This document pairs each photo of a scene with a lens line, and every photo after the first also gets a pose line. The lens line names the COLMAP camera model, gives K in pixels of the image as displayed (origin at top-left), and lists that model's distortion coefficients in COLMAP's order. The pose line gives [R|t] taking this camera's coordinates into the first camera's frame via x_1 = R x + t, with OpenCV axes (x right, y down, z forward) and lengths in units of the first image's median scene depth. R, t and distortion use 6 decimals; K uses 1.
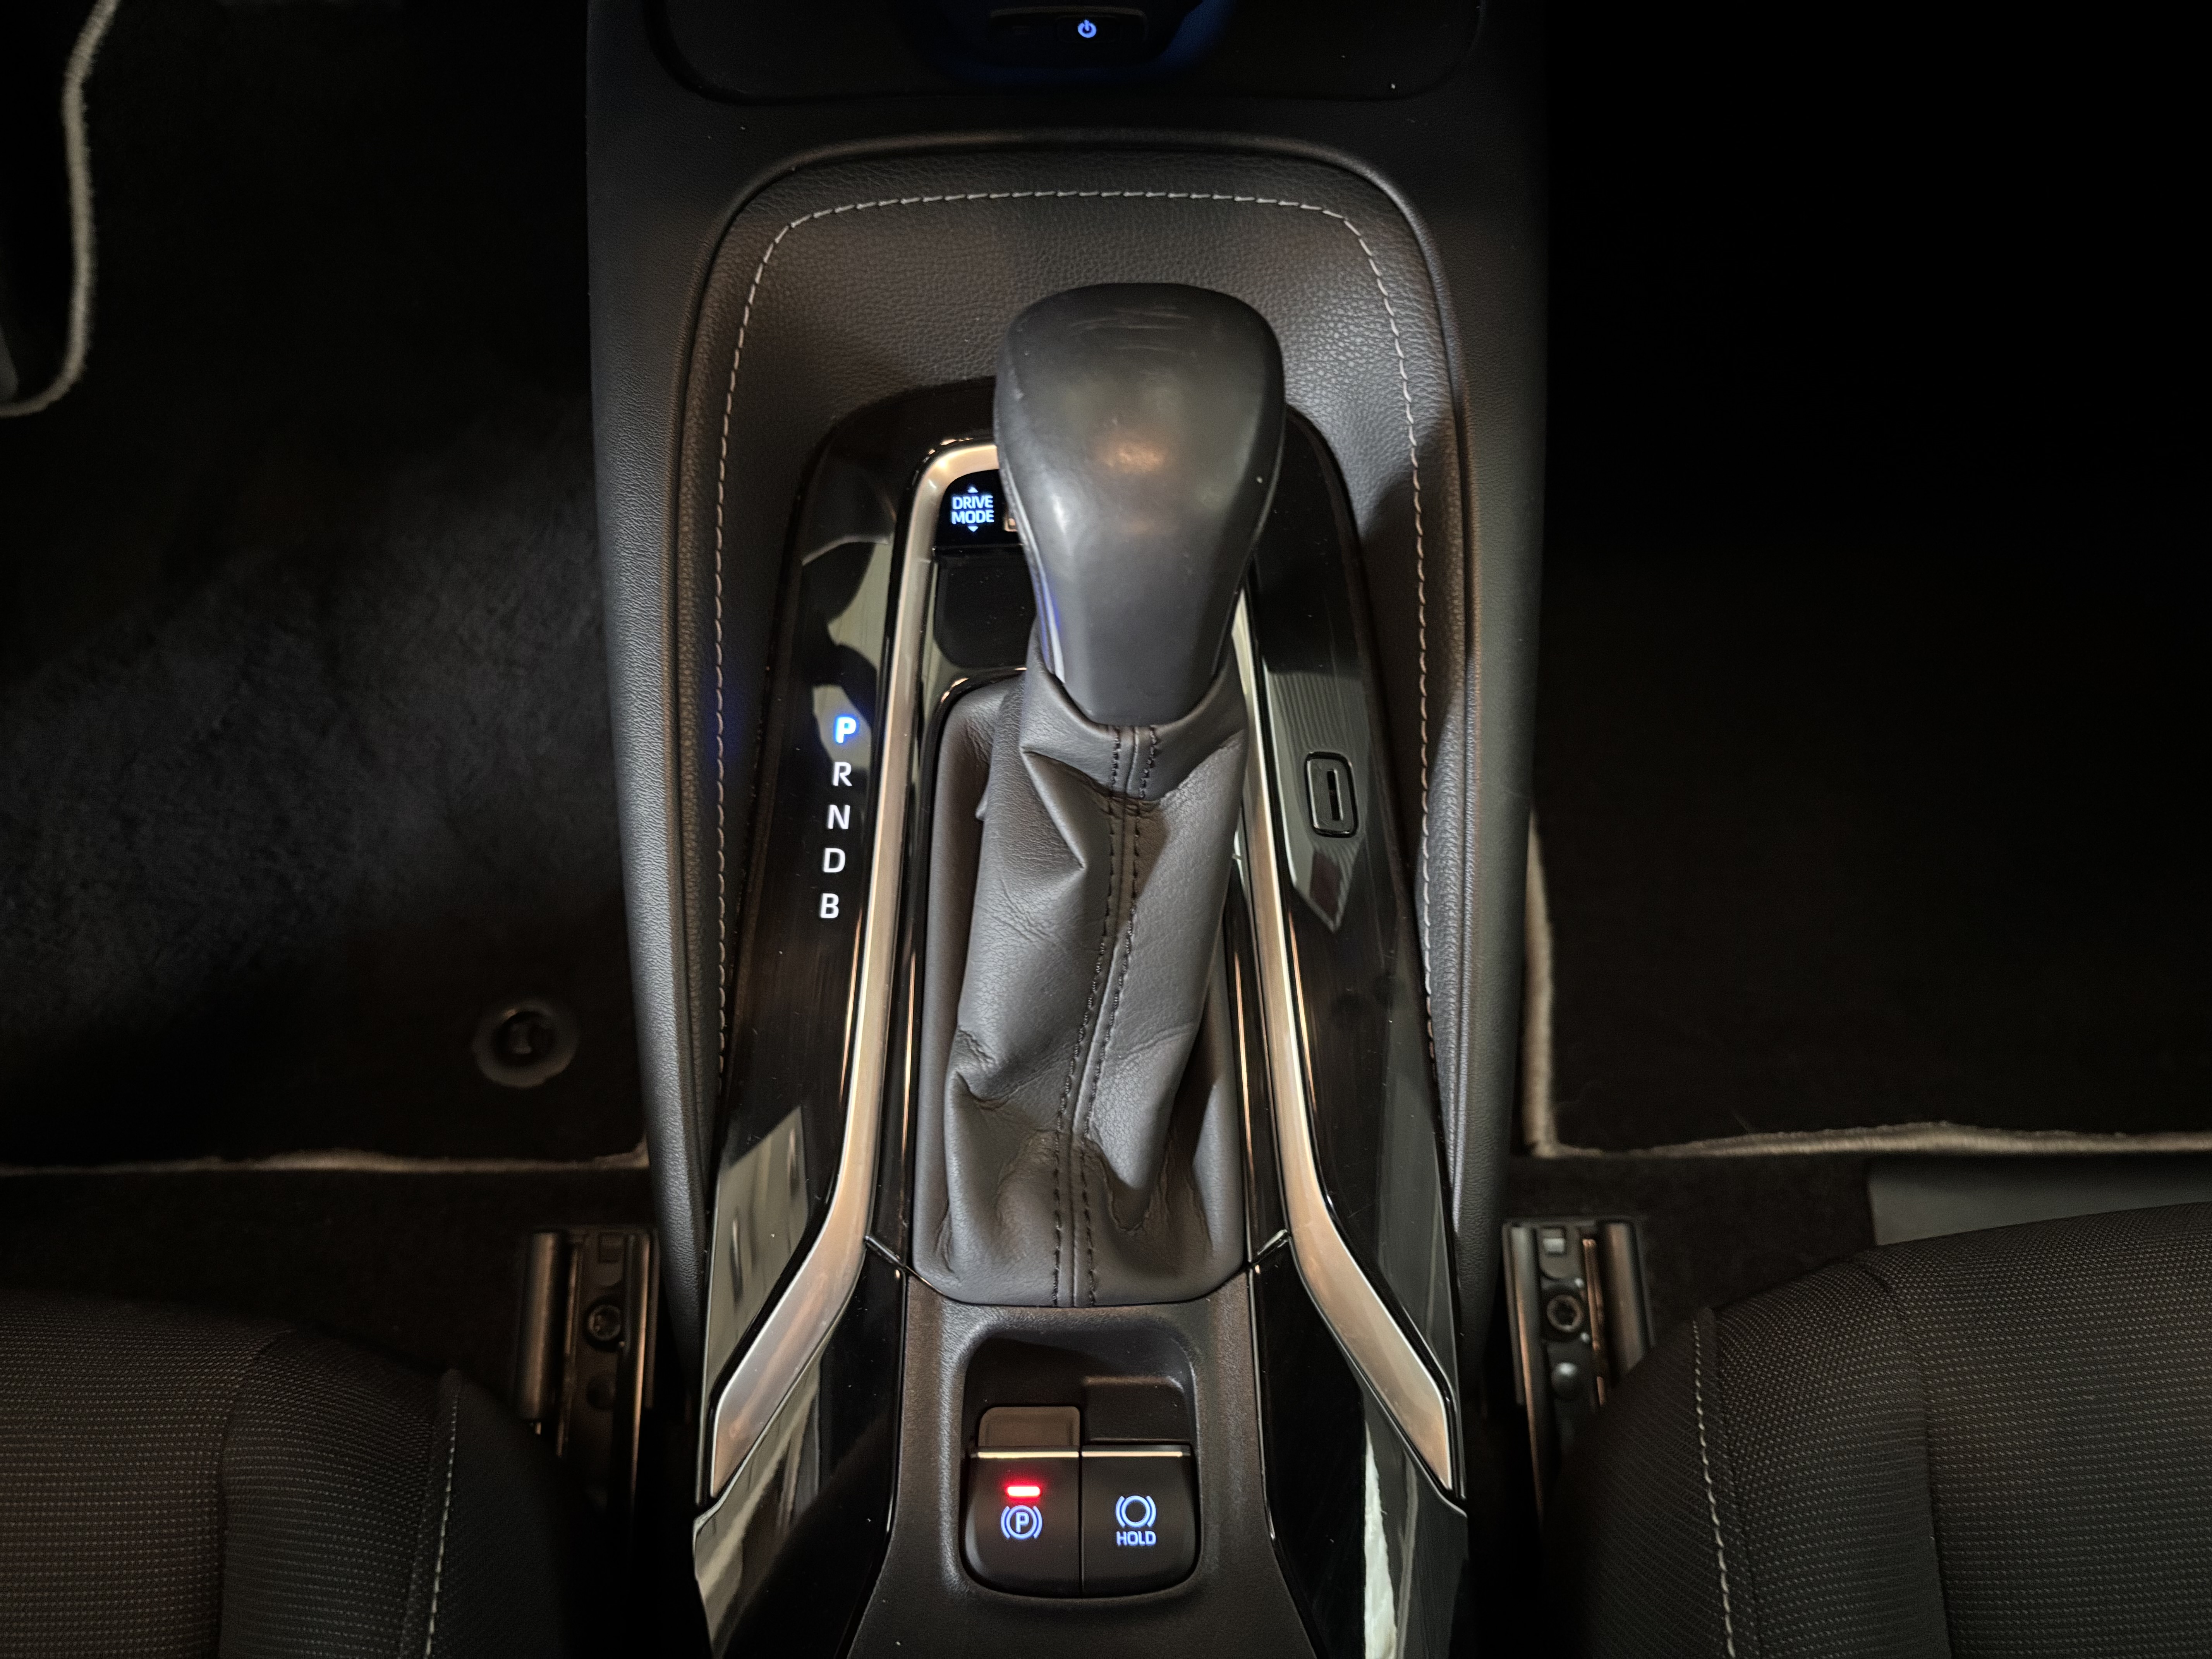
lens RADIAL K [[1660.8, 0, 1092.1], [0, 1660.8, 841.4], [0, 0, 1]] dist [0.026756, -0.072709]
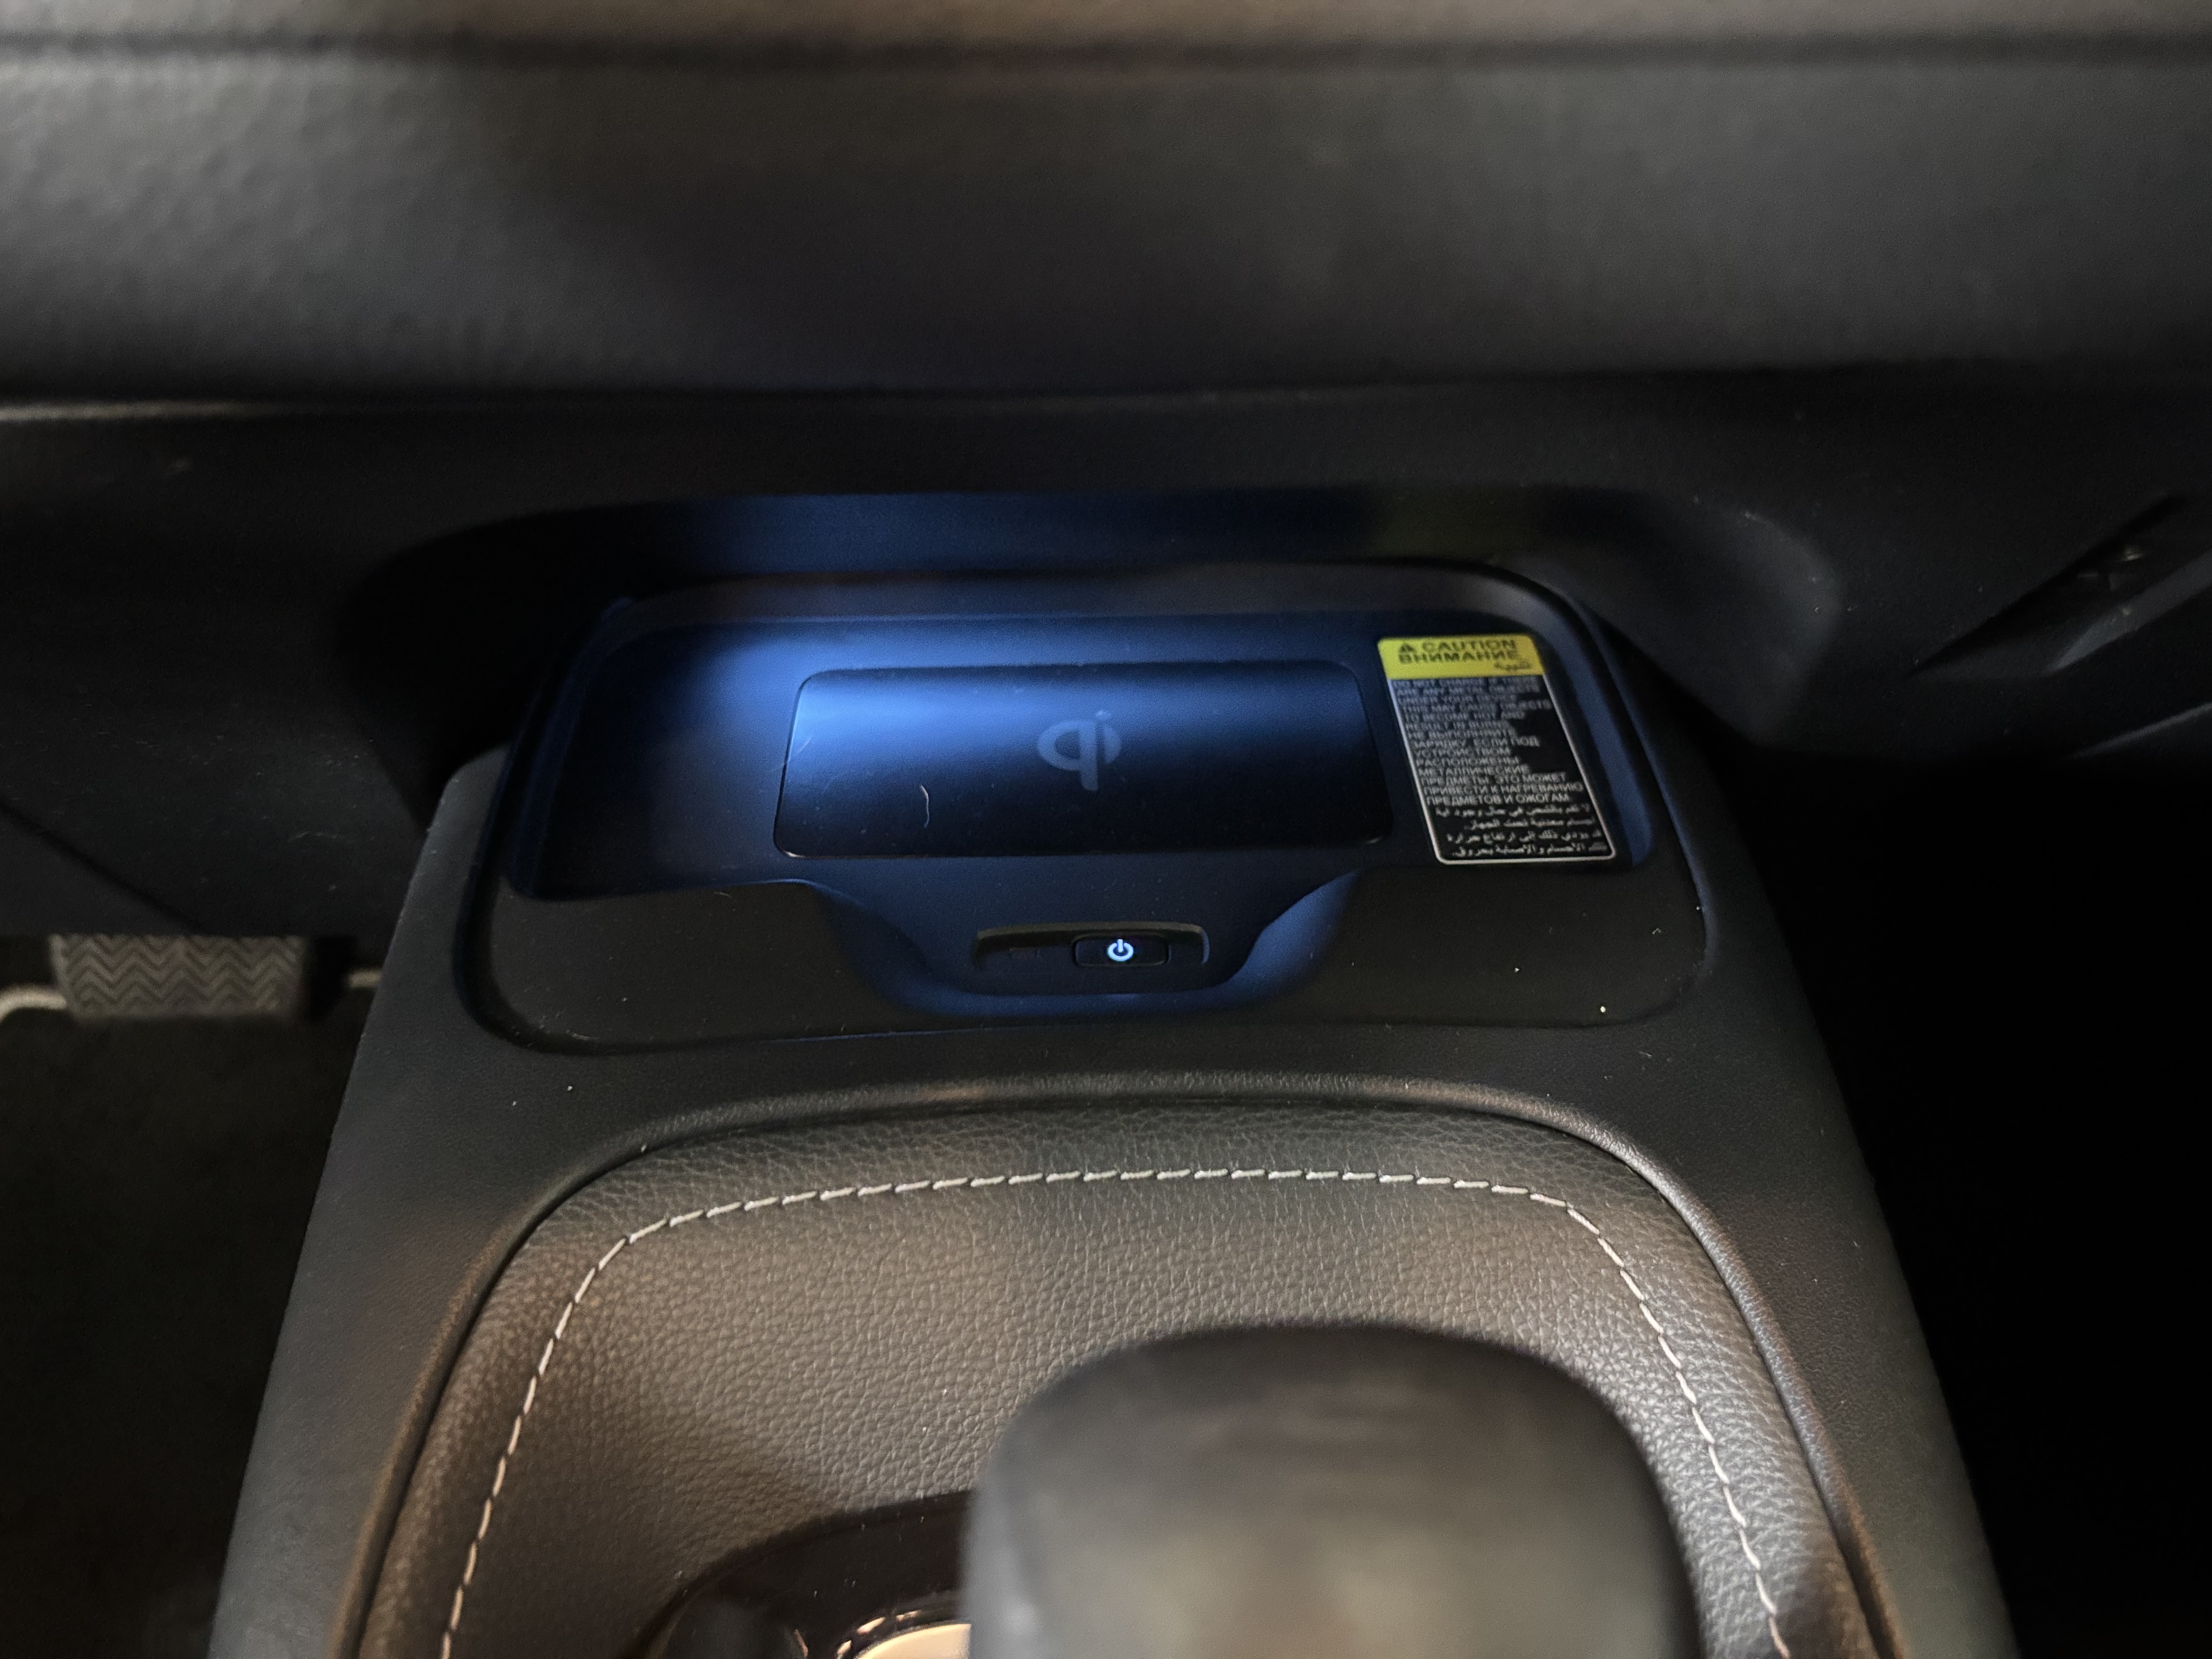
lens RADIAL K [[1660.8, 0, 1092.1], [0, 1660.8, 841.4], [0, 0, 1]] dist [0.026756, -0.072709]
pose [[0.999735, -0.020179, 0.011097, -0.021885], [0.022912, 0.823099, -0.567436, -0.148943], [0.002317, 0.567540, 0.823343, 0.438823]]
